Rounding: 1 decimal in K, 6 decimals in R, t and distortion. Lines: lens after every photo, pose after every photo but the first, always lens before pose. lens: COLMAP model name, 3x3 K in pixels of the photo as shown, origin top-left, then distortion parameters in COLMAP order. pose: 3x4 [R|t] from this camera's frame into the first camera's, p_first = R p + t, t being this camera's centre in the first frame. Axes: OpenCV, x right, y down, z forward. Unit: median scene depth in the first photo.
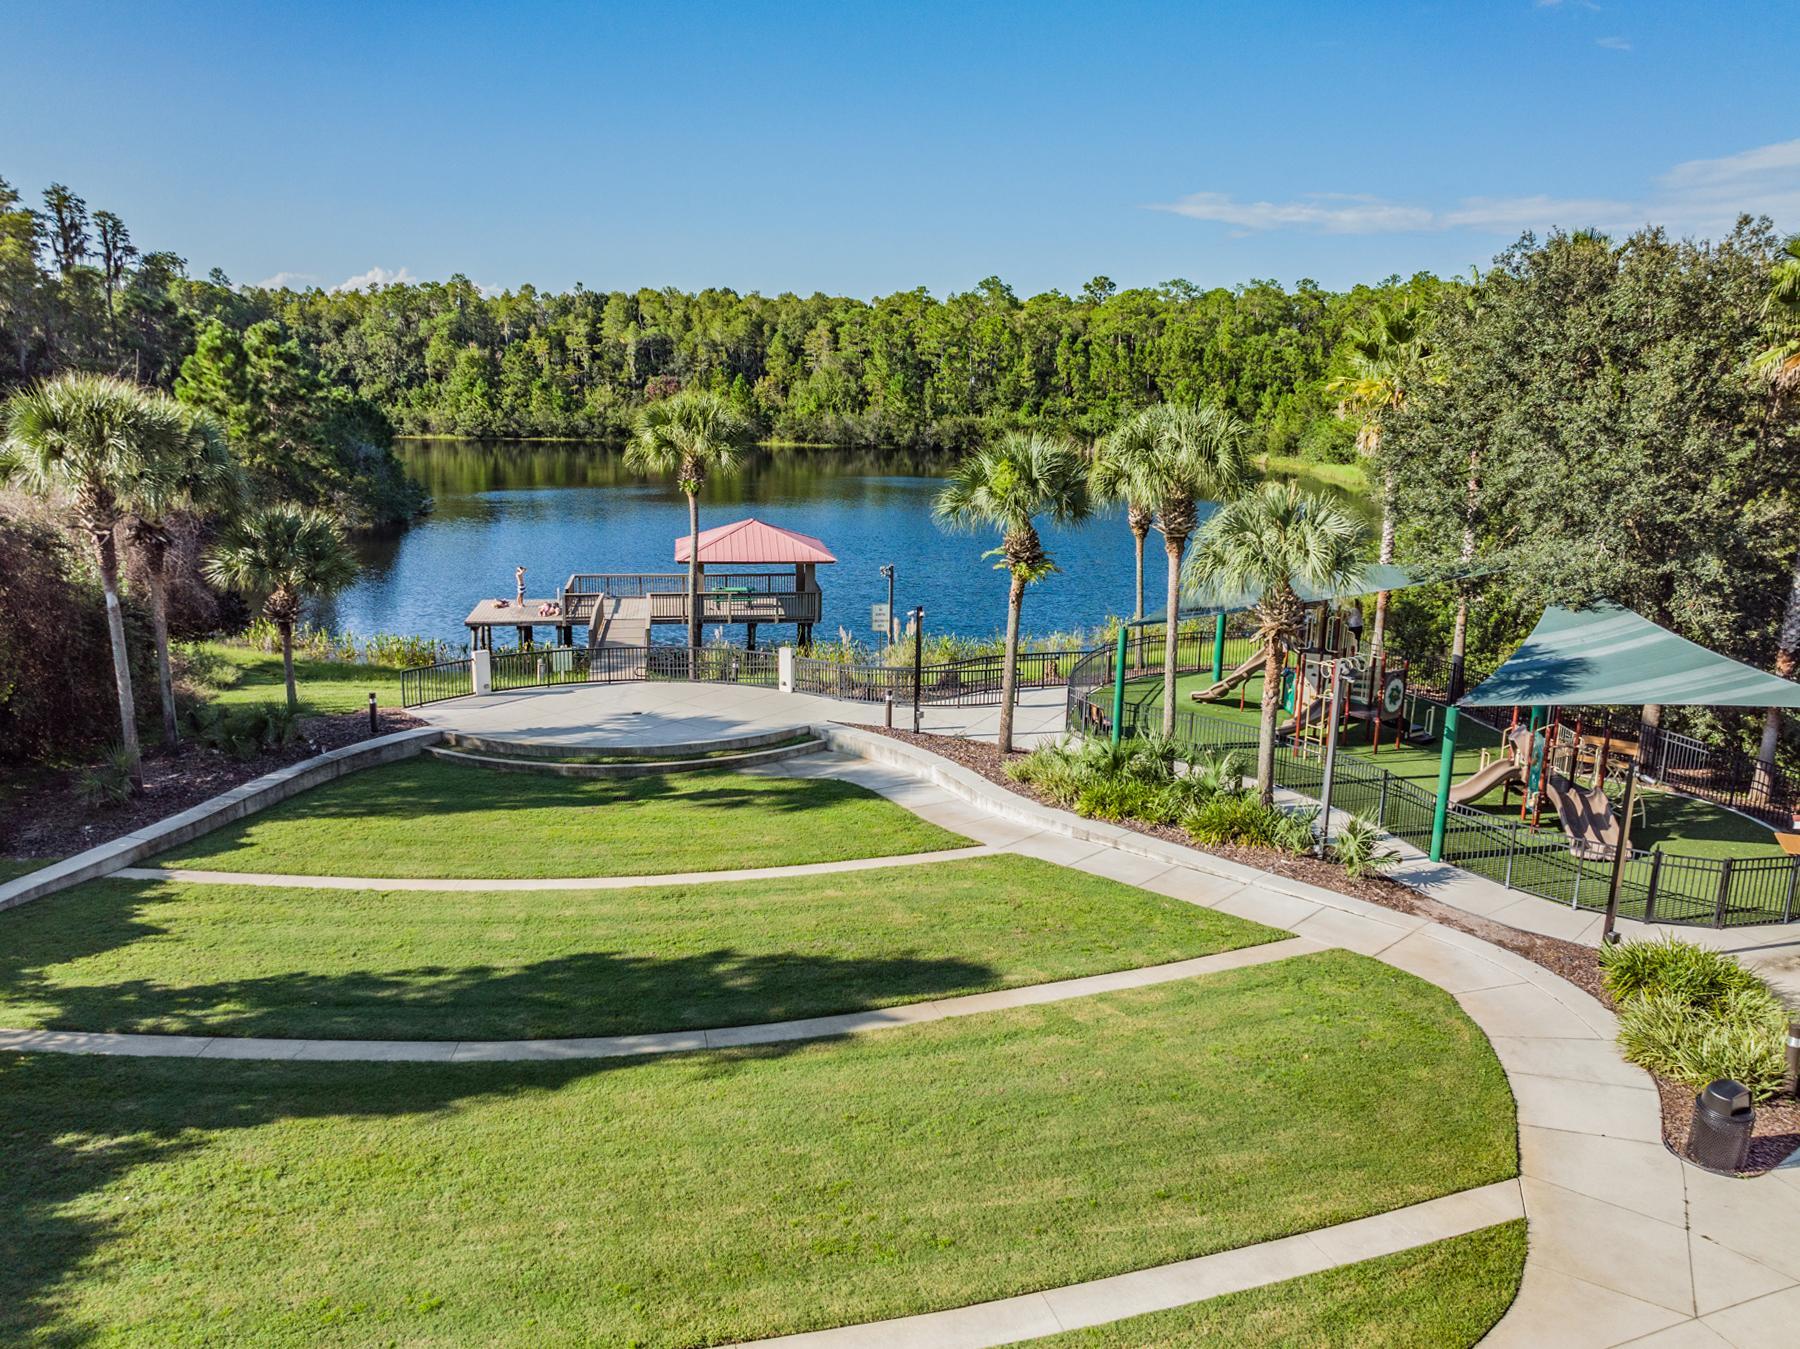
lens RADIAL K [[1336.5, 0, 900.0], [0, 1336.5, 674.5], [0, 0, 1]] dist [-0.018997, -0.011305]
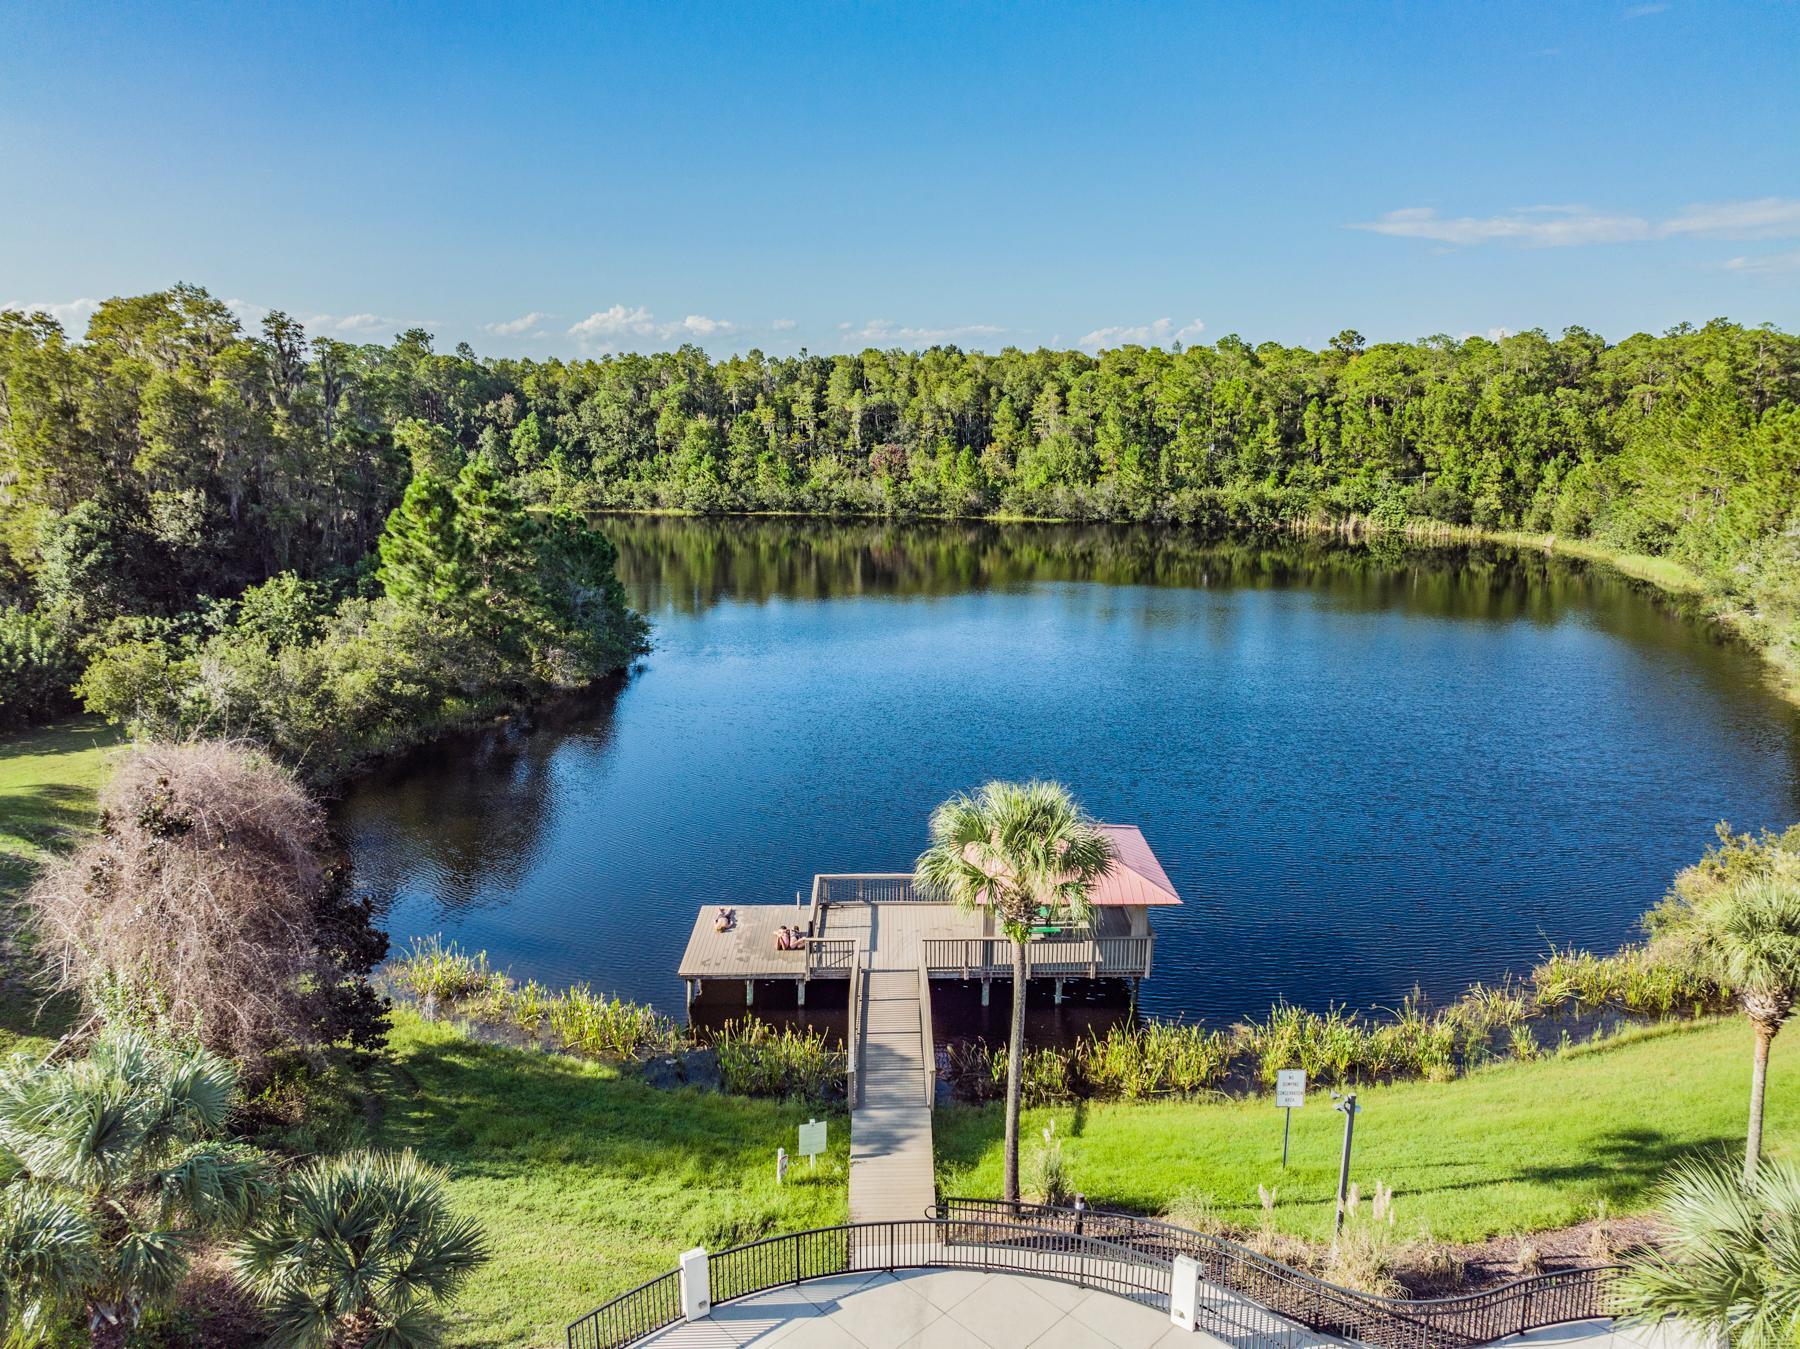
lens RADIAL K [[1258.5, 0, 900.0], [0, 1258.5, 674.5], [0, 0, 1]] dist [-0.000289, -0.064464]
pose [[0.988389, 0.015861, -0.151117, -0.026827], [-0.015936, 0.999873, 0.000712, -0.056712], [0.151109, 0.001704, 0.988516, 0.086545]]
